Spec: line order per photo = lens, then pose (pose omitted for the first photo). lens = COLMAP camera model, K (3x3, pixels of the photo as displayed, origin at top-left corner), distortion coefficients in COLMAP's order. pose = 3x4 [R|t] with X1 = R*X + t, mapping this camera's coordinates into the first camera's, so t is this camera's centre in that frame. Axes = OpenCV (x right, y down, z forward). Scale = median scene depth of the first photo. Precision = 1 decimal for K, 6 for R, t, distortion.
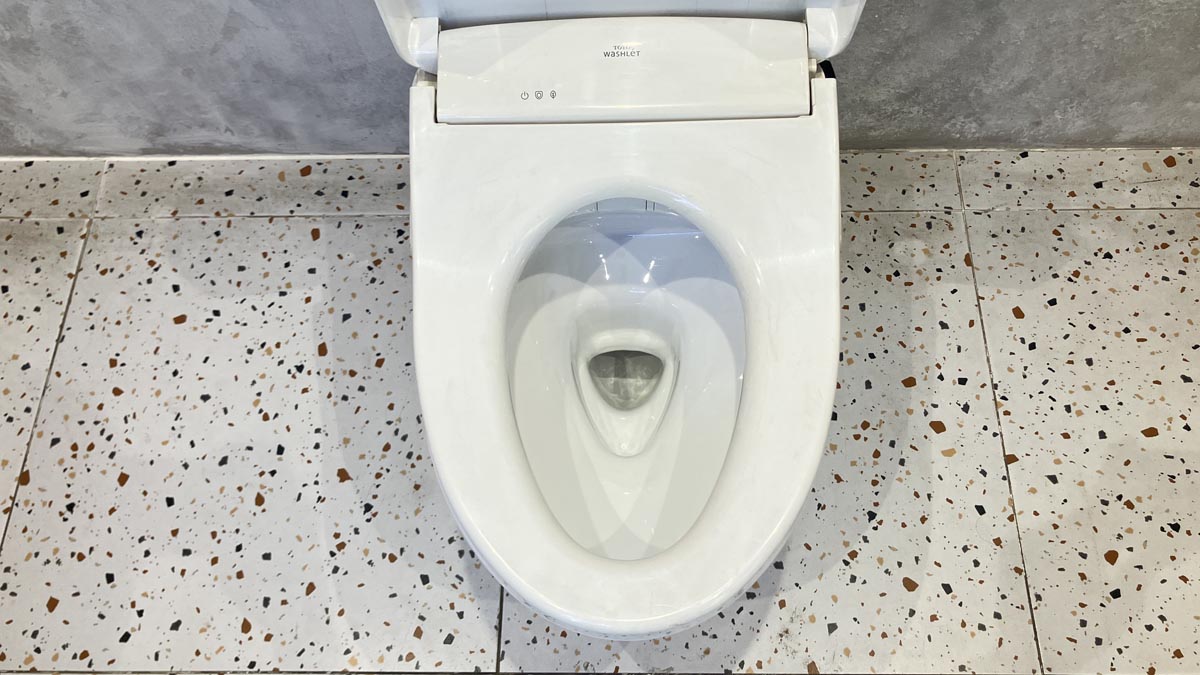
lens RADIAL K [[990.7, 0, 603.9], [0, 990.7, 334.0], [0, 0, 1]] dist [0.001800, 0.014398]
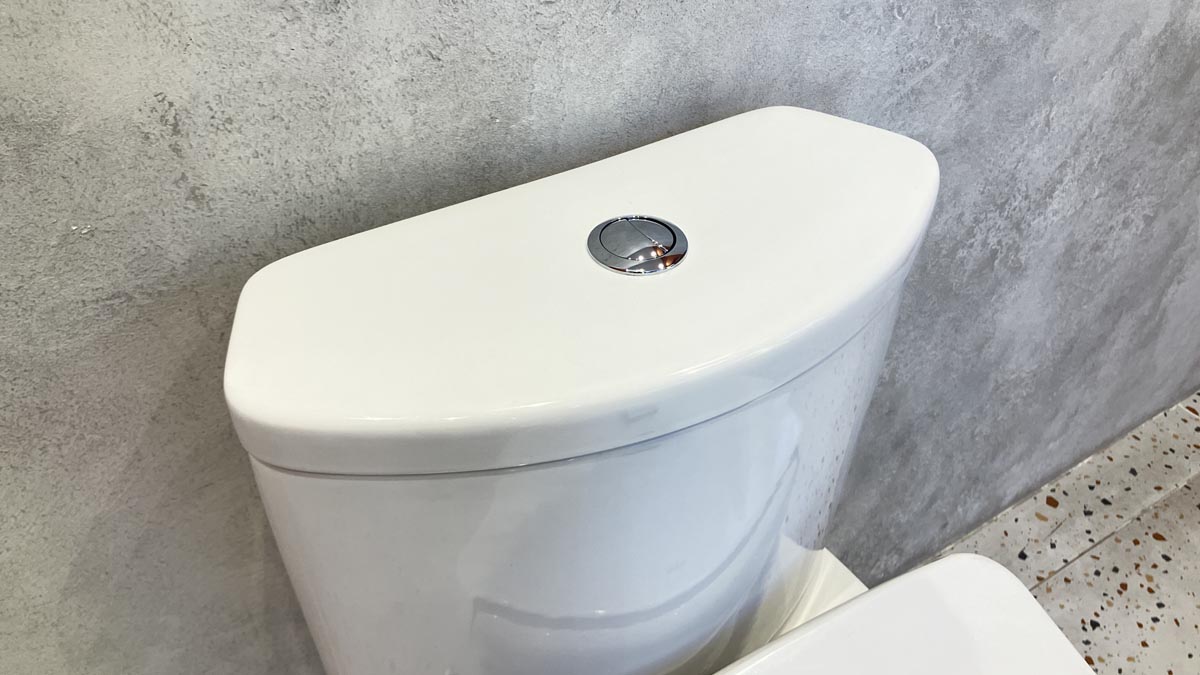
lens RADIAL K [[1003.1, 0, 600.0], [0, 1003.1, 337.5], [0, 0, 1]] dist [-0.000672, -0.001323]
pose [[0.832448, -0.331464, 0.444030, -0.181297], [0.488211, 0.817759, -0.304827, -0.242734], [-0.262070, 0.470533, 0.842566, 0.252261]]
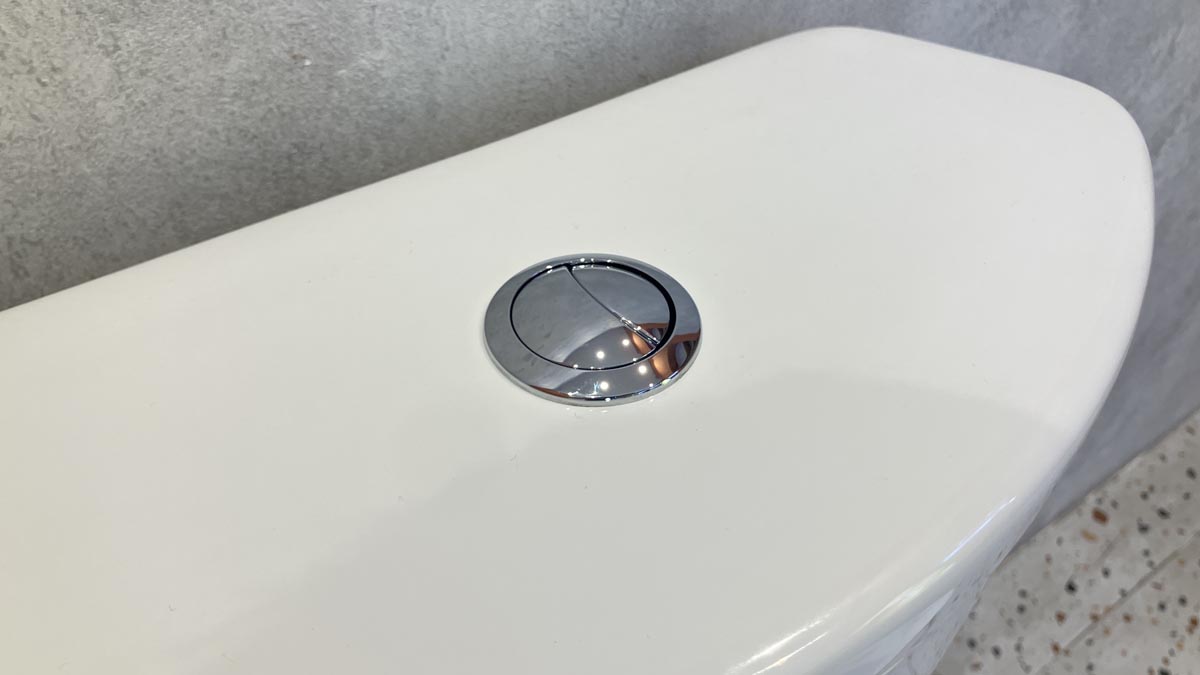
lens RADIAL K [[1031.4, 0, 600.0], [0, 1031.4, 337.5], [0, 0, 1]] dist [-0.072567, 0.106403]
pose [[0.801679, -0.380298, 0.461177, -0.073195], [0.525143, 0.816630, -0.239460, -0.333821], [-0.285545, 0.434153, 0.854386, 0.396879]]
